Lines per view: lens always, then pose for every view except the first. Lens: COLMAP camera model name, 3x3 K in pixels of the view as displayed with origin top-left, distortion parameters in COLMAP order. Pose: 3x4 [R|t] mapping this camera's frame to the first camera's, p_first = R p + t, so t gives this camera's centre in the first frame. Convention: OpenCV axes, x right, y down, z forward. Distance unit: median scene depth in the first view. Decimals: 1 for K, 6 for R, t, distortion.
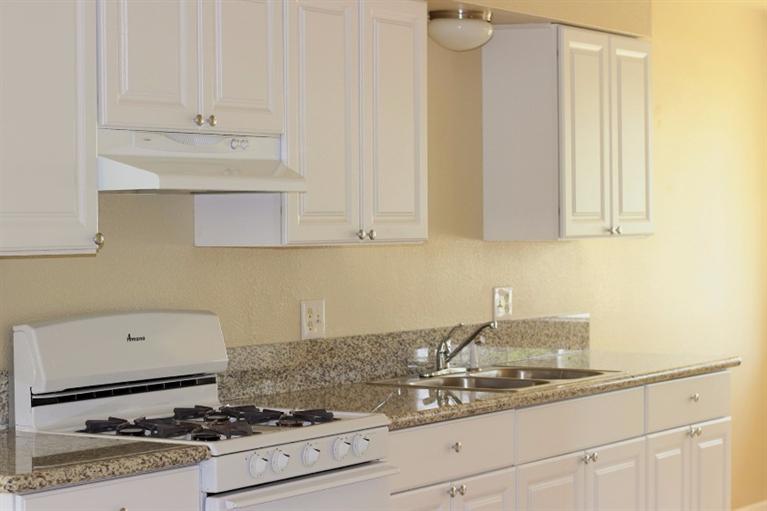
lens RADIAL K [[1903.0, 0, 383.5], [0, 1903.0, 255.5], [0, 0, 1]] dist [-0.115260, 0.346297]
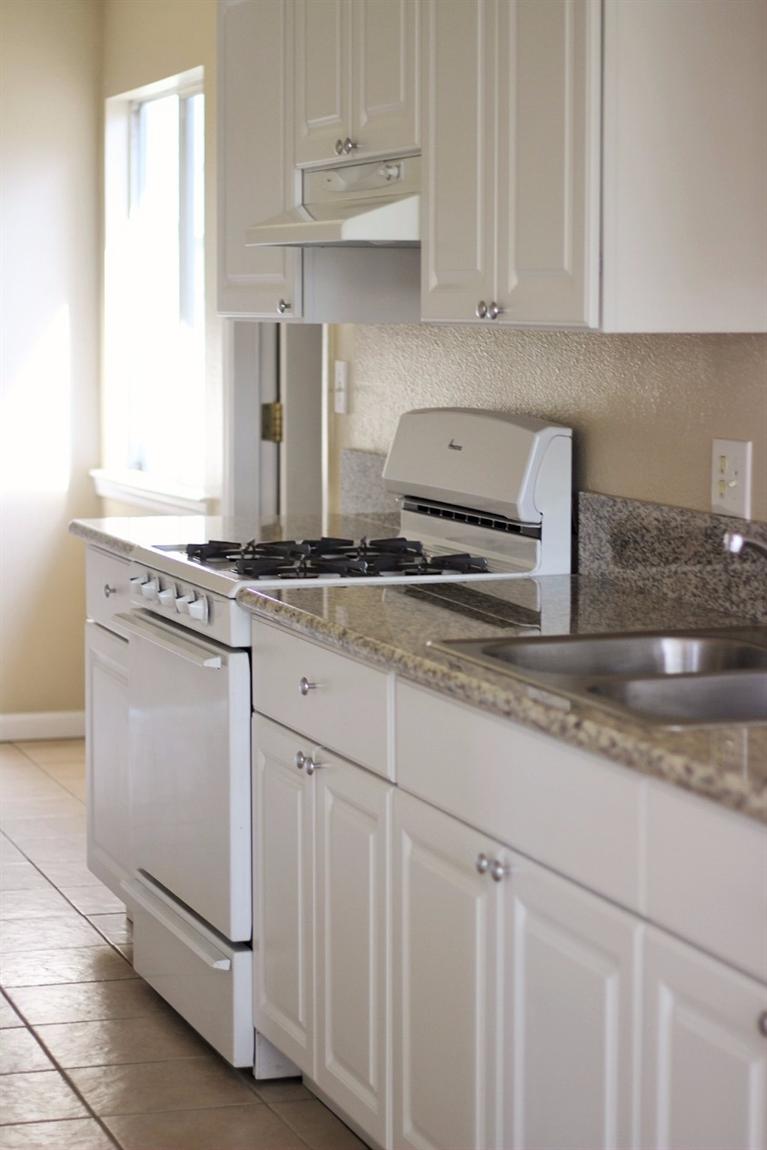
lens RADIAL K [[2687.9, 0, 383.5], [0, 2687.9, 575.0], [0, 0, 1]] dist [-0.110996, -0.436005]
pose [[-0.628934, 0.087057, -0.772570, 0.679302], [-0.010956, 0.992620, 0.120772, -0.031201], [0.777382, 0.084422, -0.623338, 1.605239]]
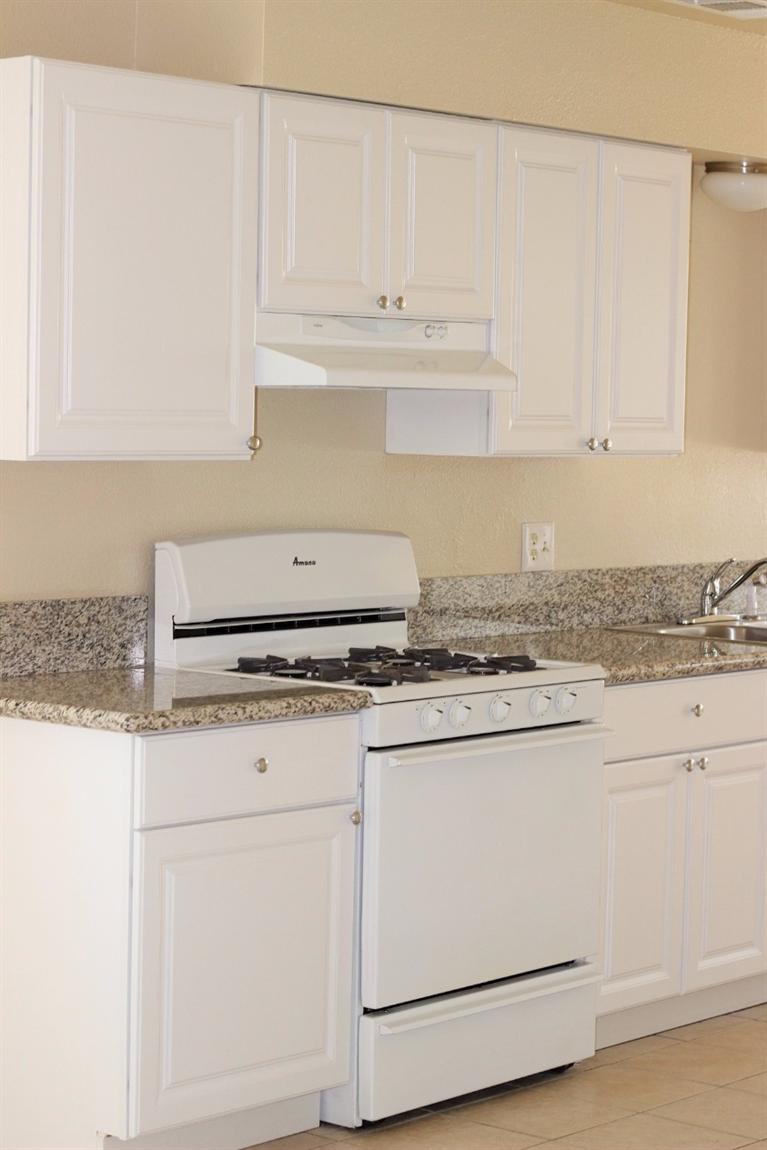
lens RADIAL K [[2687.9, 0, 383.5], [0, 2687.9, 575.0], [0, 0, 1]] dist [-0.110996, -0.436005]
pose [[0.988759, 0.035993, -0.145123, 0.074329], [-0.029430, 0.998456, 0.047121, -0.007290], [0.146595, -0.042320, 0.988291, -0.158155]]
